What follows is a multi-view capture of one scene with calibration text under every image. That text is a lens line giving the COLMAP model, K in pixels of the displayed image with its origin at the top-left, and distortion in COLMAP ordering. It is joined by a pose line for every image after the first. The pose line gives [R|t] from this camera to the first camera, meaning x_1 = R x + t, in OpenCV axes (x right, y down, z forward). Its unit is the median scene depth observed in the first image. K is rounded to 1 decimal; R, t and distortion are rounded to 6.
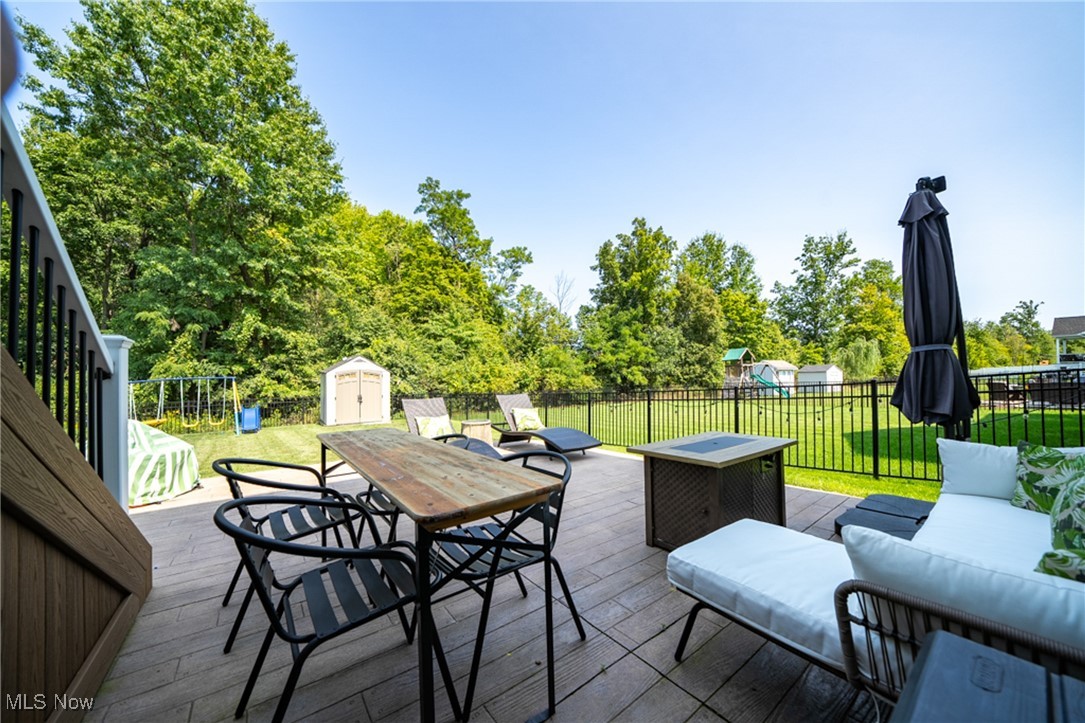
lens RADIAL K [[379.8, 0, 538.8], [0, 379.8, 367.8], [0, 0, 1]] dist [-0.020778, 0.000005]
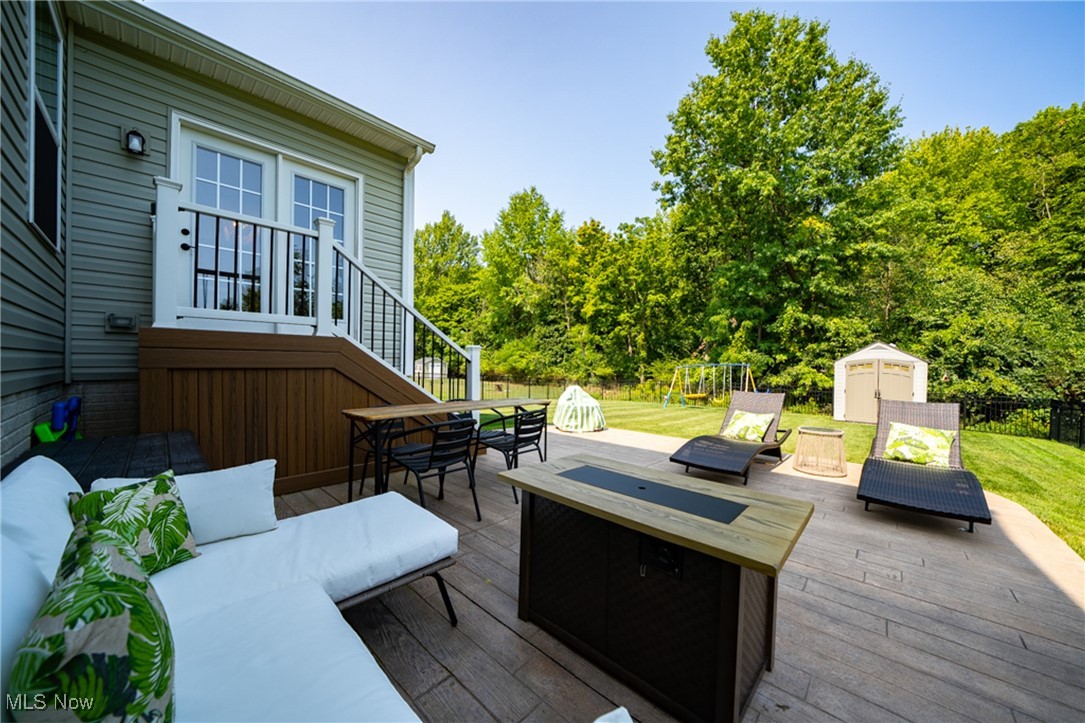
lens RADIAL K [[379.8, 0, 538.8], [0, 379.8, 367.8], [0, 0, 1]] dist [-0.020778, 0.000005]
pose [[0.164352, 0.028868, -0.985979, 0.169877], [0.002778, 0.999554, 0.029728, -0.001686], [0.986398, -0.007625, 0.164198, 0.116608]]
